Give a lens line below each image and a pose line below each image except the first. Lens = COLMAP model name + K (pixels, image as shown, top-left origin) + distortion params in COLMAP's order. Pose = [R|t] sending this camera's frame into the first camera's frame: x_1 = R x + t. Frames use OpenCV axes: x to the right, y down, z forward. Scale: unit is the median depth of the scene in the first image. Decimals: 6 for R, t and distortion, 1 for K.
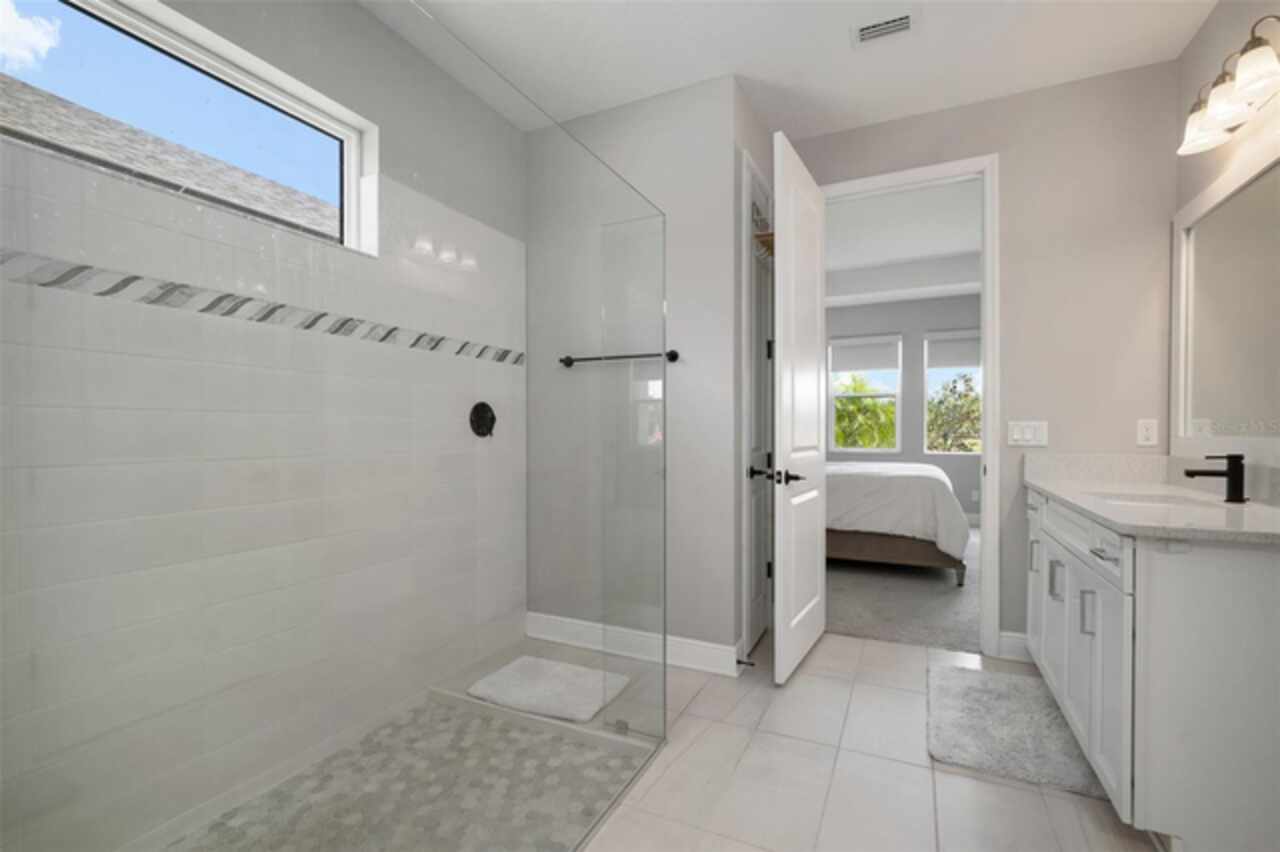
lens RADIAL K [[550.5, 0, 644.3], [0, 550.5, 425.4], [0, 0, 1]] dist [-0.004851, -0.000025]
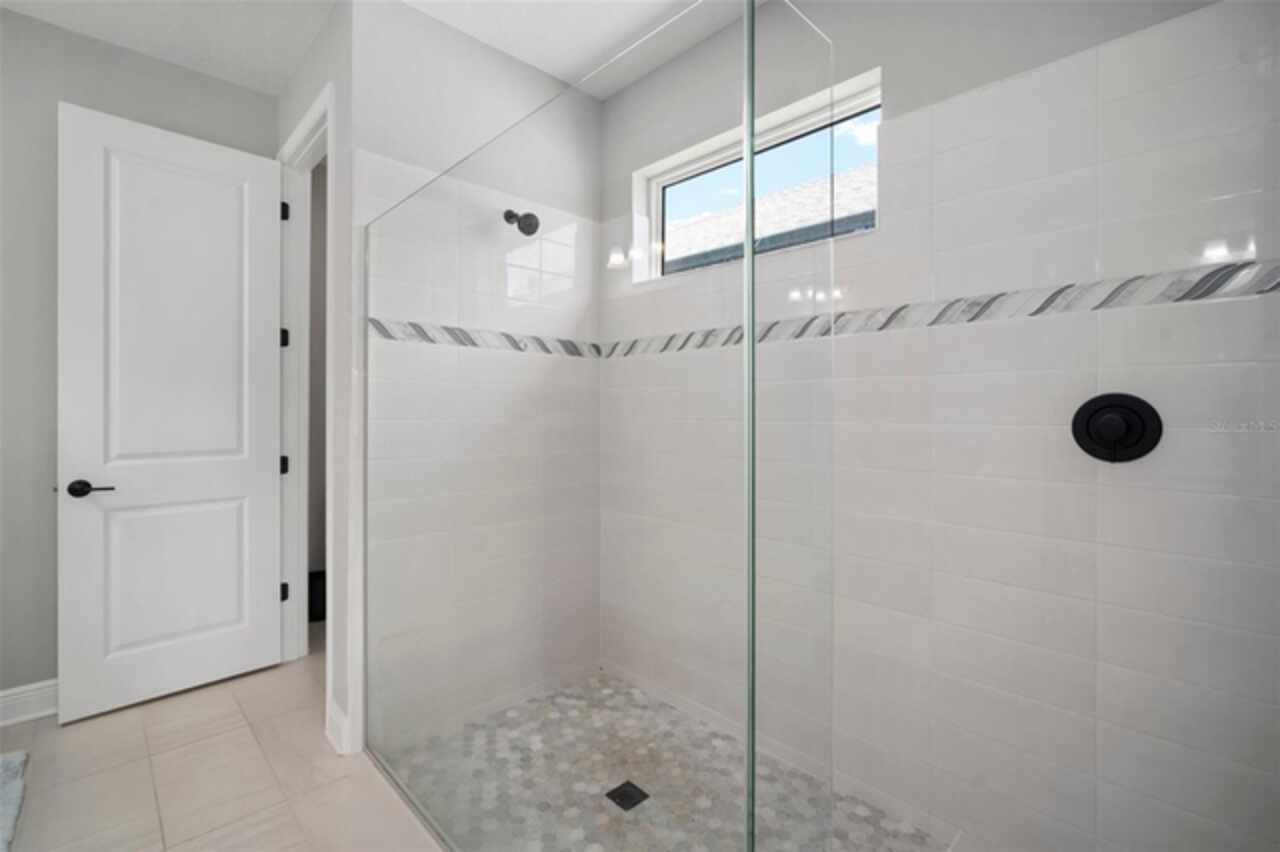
lens RADIAL K [[550.5, 0, 643.4], [0, 550.5, 423.4], [0, 0, 1]] dist [-0.004851, -0.000025]
pose [[-0.312660, -0.002168, -0.949863, 0.432407], [-0.009774, 0.999952, 0.000935, -0.014196], [0.949815, 0.009577, -0.312666, 1.013560]]
